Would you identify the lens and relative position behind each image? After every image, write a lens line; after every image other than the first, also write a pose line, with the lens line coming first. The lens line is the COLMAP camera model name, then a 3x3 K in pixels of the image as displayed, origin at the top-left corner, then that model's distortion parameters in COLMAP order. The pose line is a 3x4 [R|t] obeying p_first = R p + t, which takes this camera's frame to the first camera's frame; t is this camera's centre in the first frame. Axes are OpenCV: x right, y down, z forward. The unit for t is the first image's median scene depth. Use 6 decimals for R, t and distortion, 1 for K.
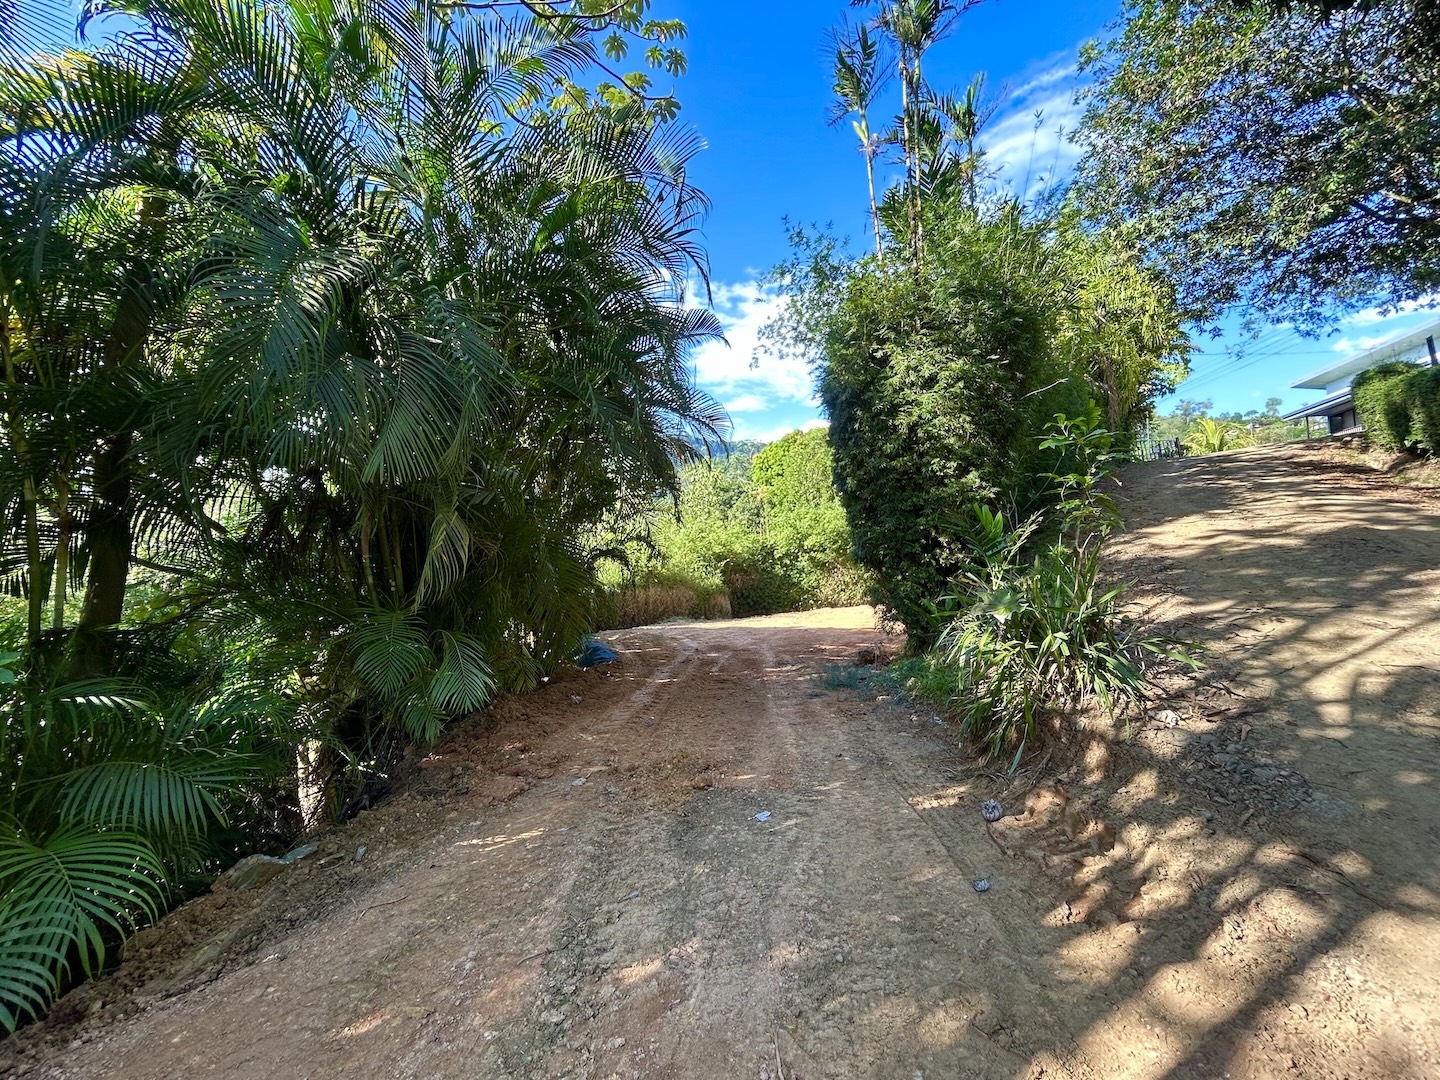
lens RADIAL K [[579.2, 0, 717.8], [0, 579.2, 536.5], [0, 0, 1]] dist [0.002835, 0.000927]
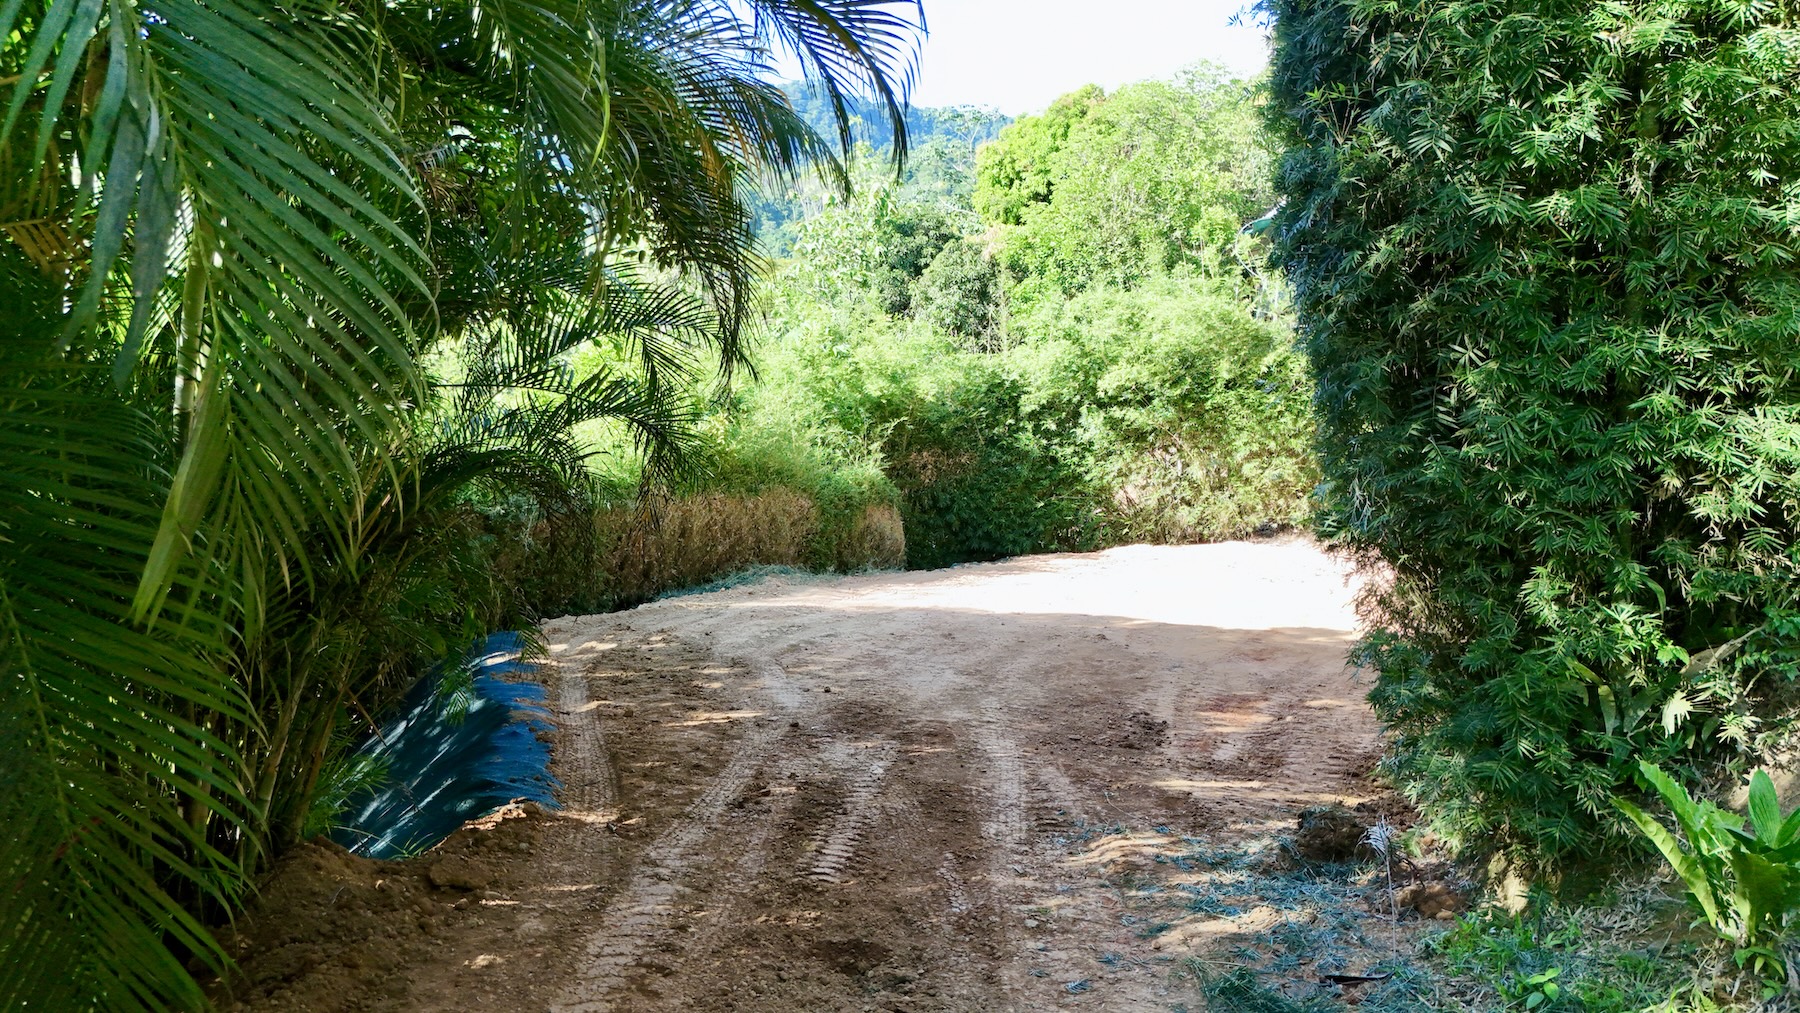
lens RADIAL K [[1314.3, 0, 905.0], [0, 1314.3, 507.5], [0, 0, 1]] dist [0.062079, -0.050700]
pose [[0.998979, 0.040464, 0.020107, 0.003413], [-0.042752, 0.990495, 0.130740, -0.014423], [-0.014626, -0.131466, 0.991213, 0.098193]]
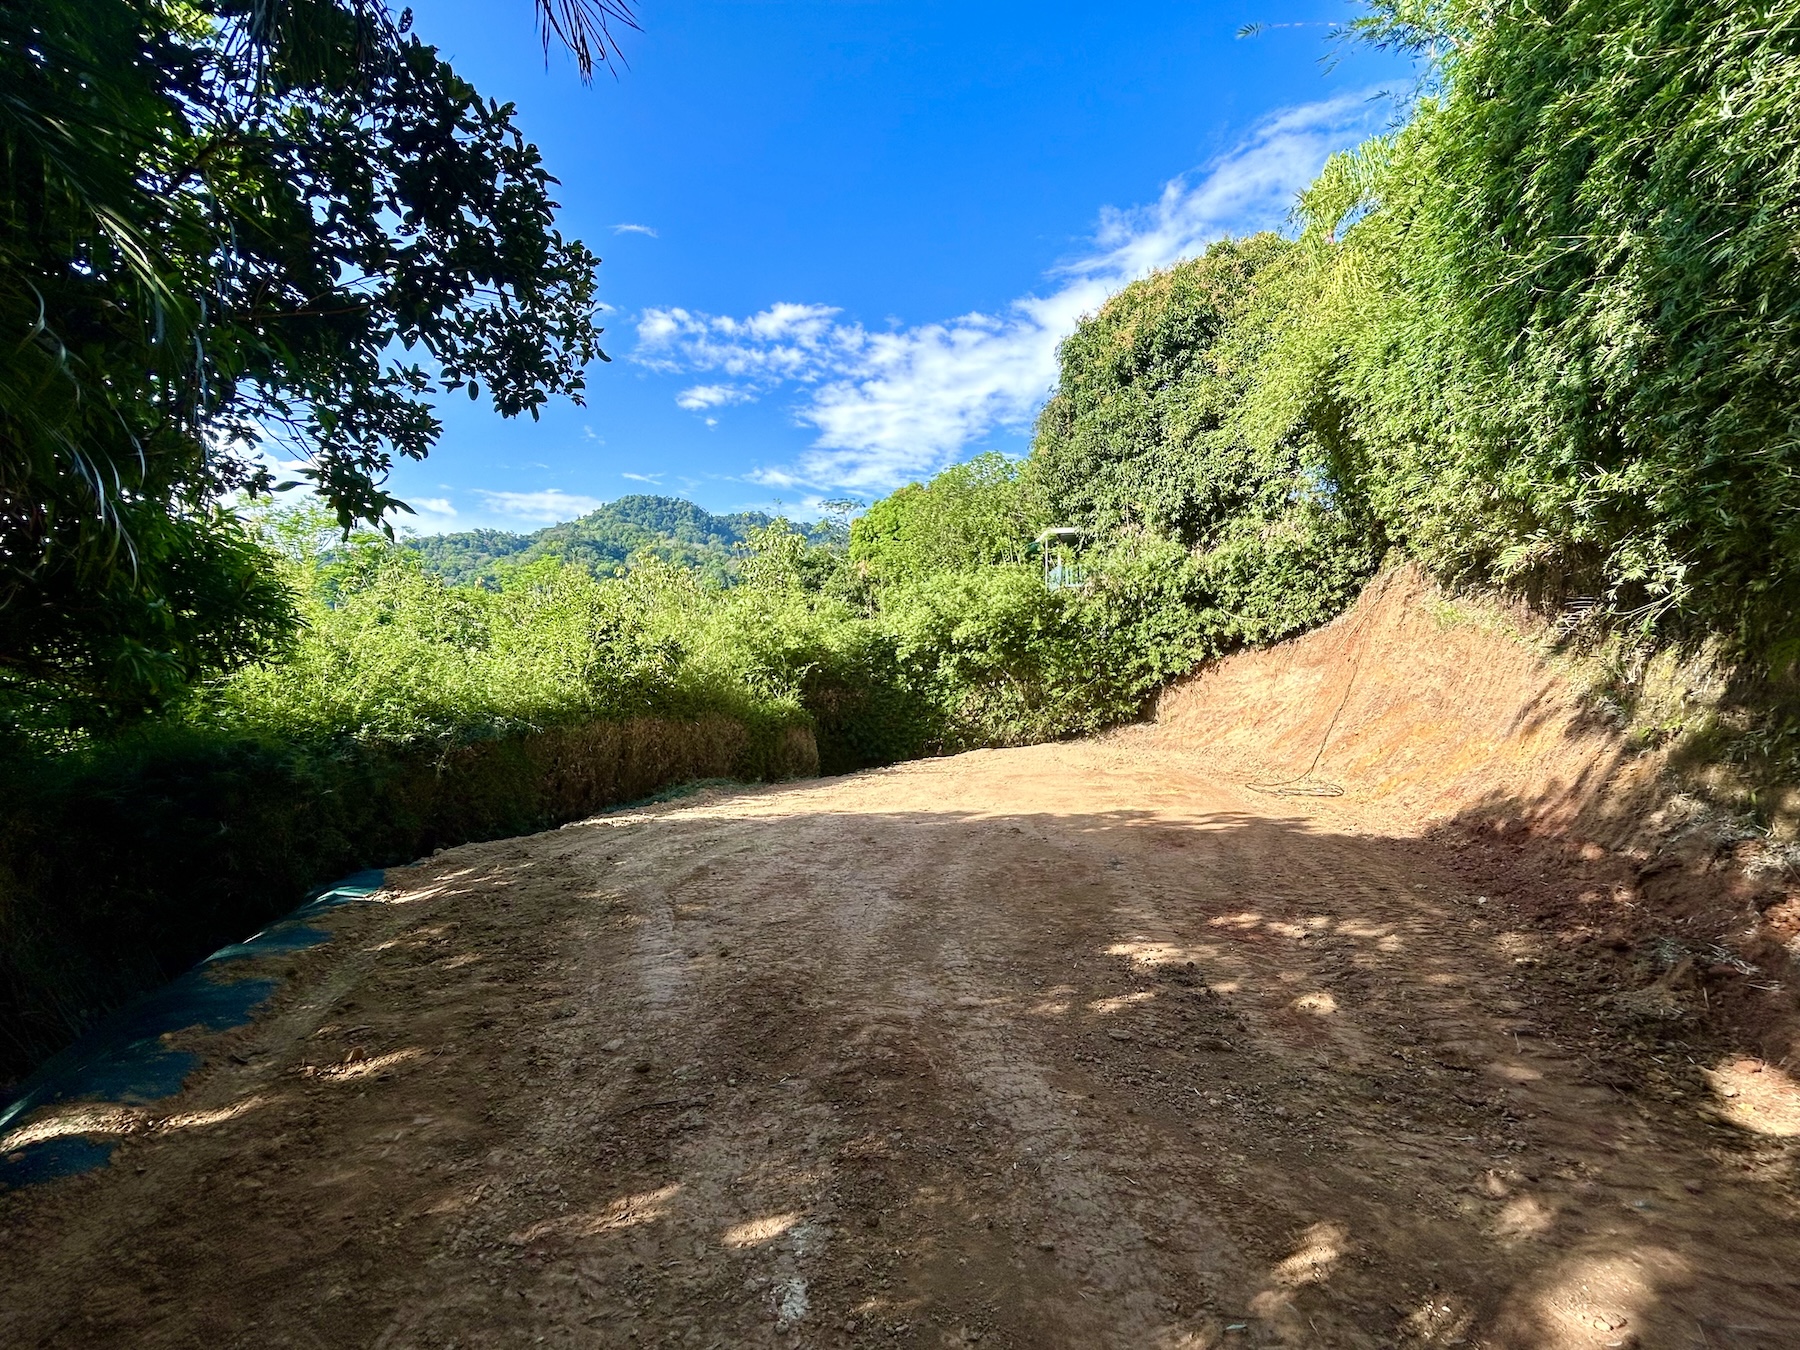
lens RADIAL K [[723.9, 0, 896.9], [0, 723.9, 673.3], [0, 0, 1]] dist [0.002835, 0.000927]
pose [[0.991258, 0.003316, 0.131894, 0.005950], [-0.008233, 0.999290, 0.036755, 0.022970], [-0.131679, -0.037520, 0.990582, 0.304188]]
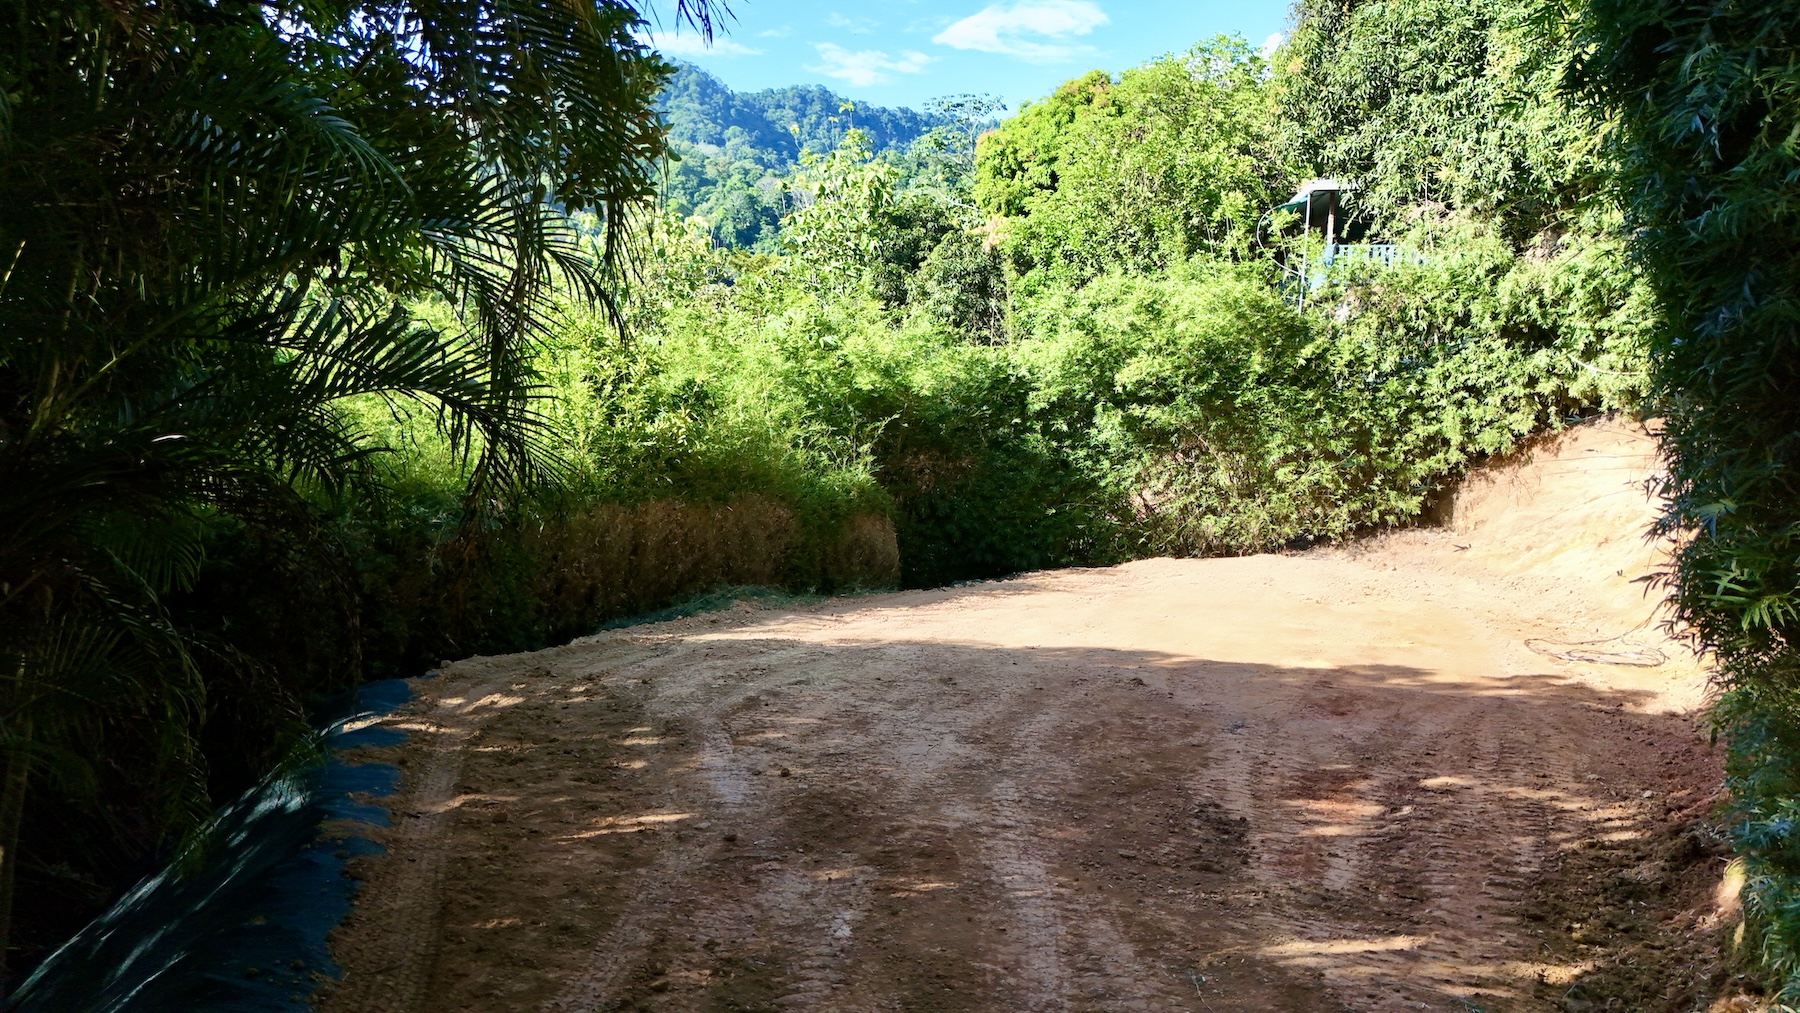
lens RADIAL K [[1314.3, 0, 902.7], [0, 1314.3, 507.6], [0, 0, 1]] dist [0.062079, -0.050700]
pose [[0.999001, 0.040462, 0.018982, 0.007902], [-0.042557, 0.990934, 0.127433, -0.005518], [-0.013653, -0.128113, 0.991666, 0.188738]]
